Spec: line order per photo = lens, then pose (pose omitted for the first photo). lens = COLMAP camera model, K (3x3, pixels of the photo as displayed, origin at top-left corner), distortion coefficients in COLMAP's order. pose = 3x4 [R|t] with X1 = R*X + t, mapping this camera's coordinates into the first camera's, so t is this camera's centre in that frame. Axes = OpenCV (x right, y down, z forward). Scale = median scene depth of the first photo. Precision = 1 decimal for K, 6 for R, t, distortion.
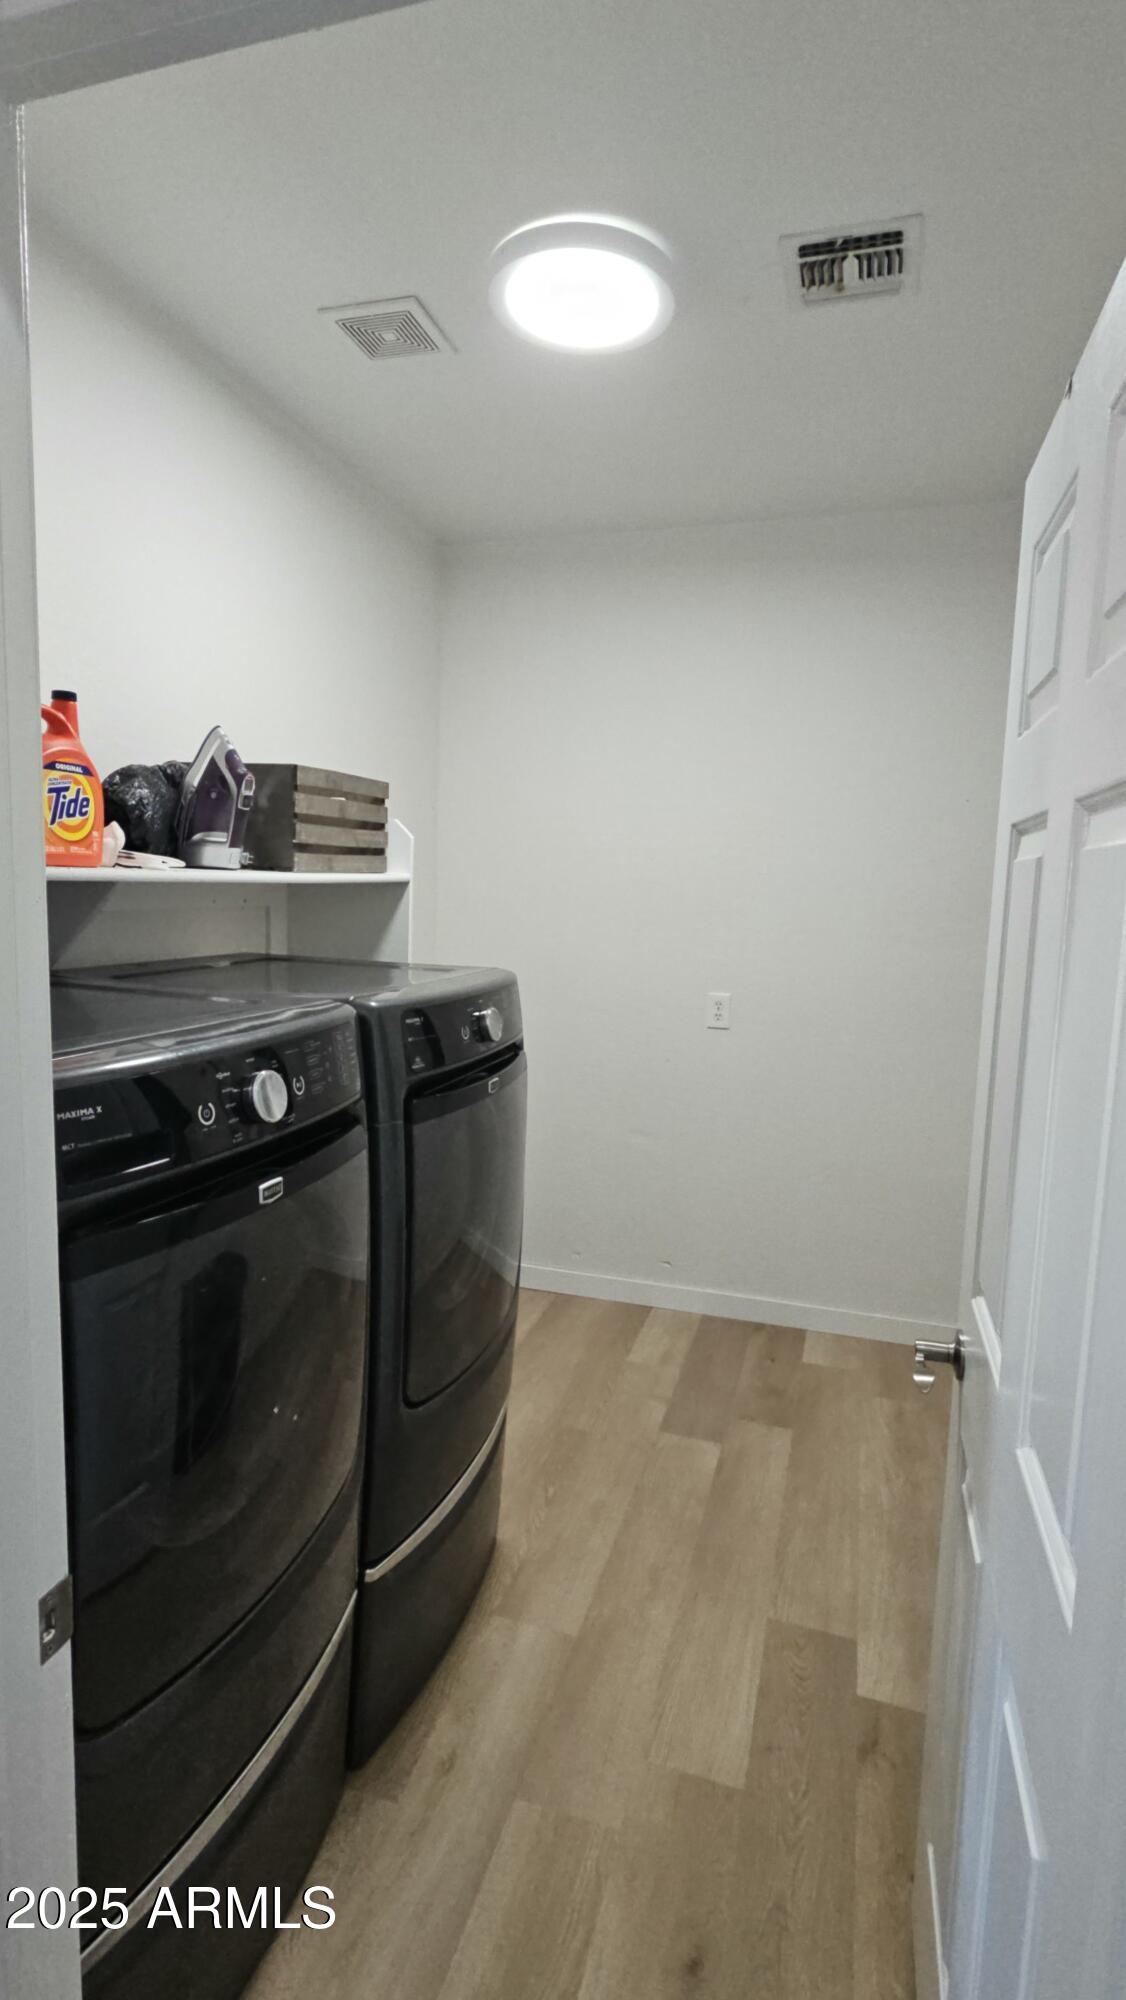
lens RADIAL K [[930.3, 0, 563.0], [0, 930.3, 1000.0], [0, 0, 1]] dist [-0.000135, 0.000025]
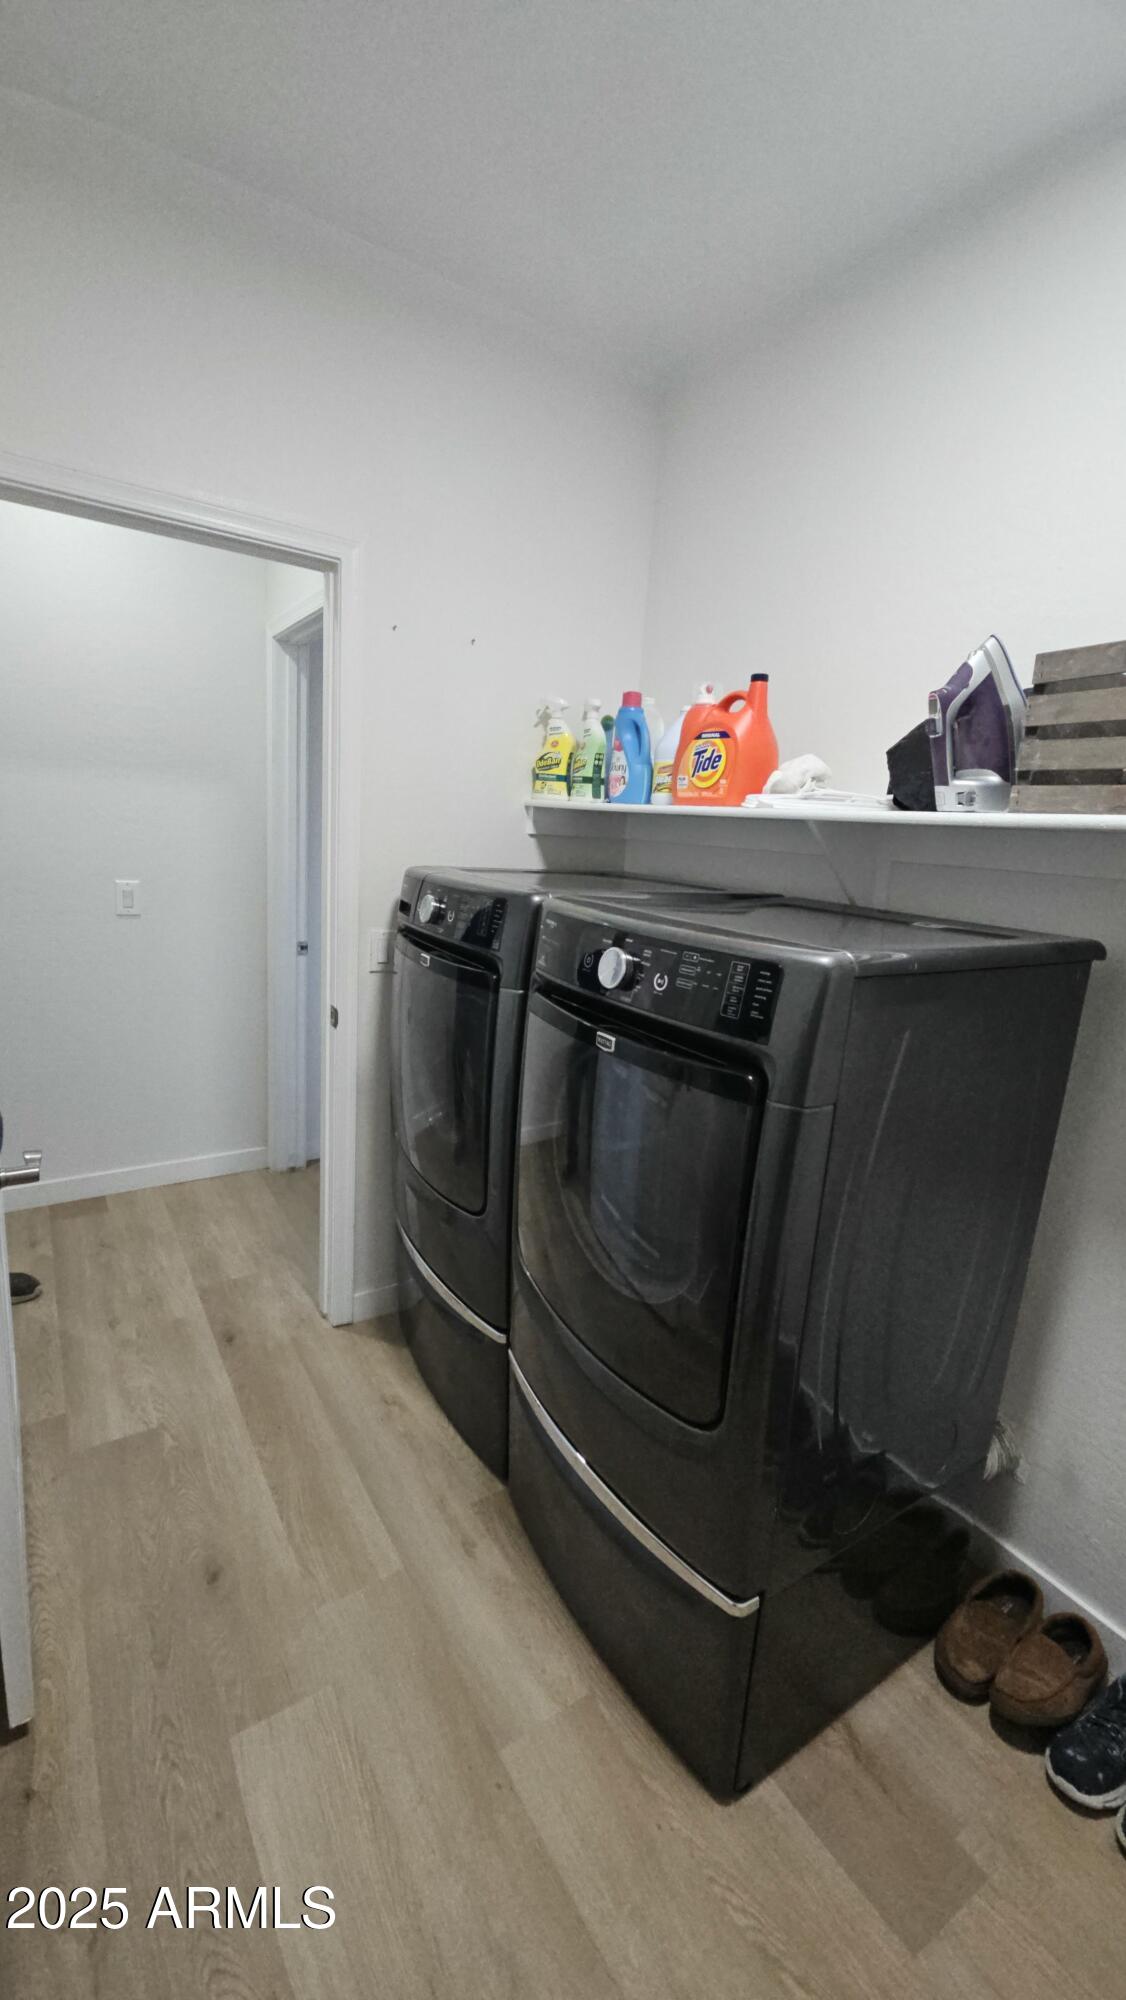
lens RADIAL K [[813.0, 0, 563.0], [0, 813.0, 1000.0], [0, 0, 1]] dist [-0.001487, -0.000546]
pose [[-0.620709, 0.099498, -0.777702, 0.581886], [-0.180056, 0.947314, 0.264907, -0.149226], [0.763086, 0.304460, -0.570091, 1.587073]]
